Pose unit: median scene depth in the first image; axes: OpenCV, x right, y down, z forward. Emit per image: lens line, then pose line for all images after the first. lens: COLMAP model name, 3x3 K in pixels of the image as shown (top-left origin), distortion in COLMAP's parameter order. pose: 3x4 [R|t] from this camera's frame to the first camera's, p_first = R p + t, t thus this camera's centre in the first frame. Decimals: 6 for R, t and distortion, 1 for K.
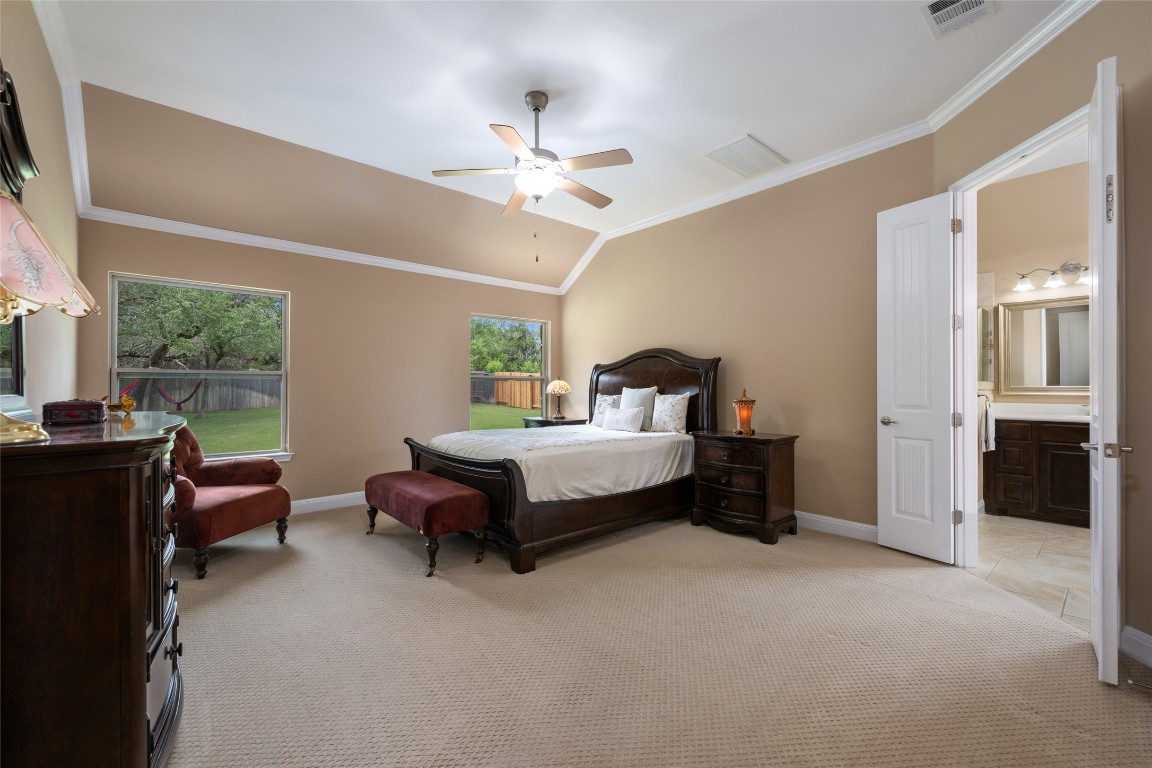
lens RADIAL K [[488.9, 0, 577.2], [0, 488.9, 378.8], [0, 0, 1]] dist [-0.002041, 0.000276]
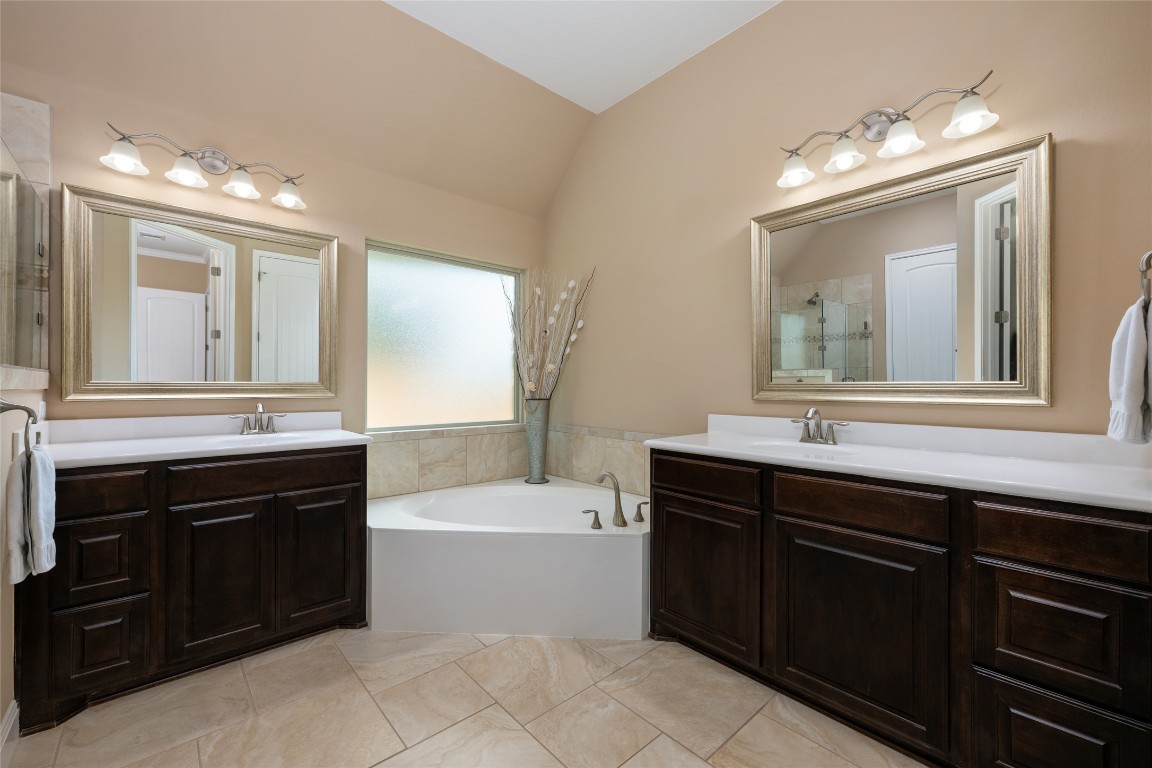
lens RADIAL K [[488.9, 0, 580.3], [0, 488.9, 390.6], [0, 0, 1]] dist [-0.002041, 0.000276]
pose [[0.022909, -0.010431, 0.999683, 0.494803], [-0.020483, 0.999731, 0.010900, 0.010495], [-0.999528, -0.020726, 0.022689, 0.592496]]
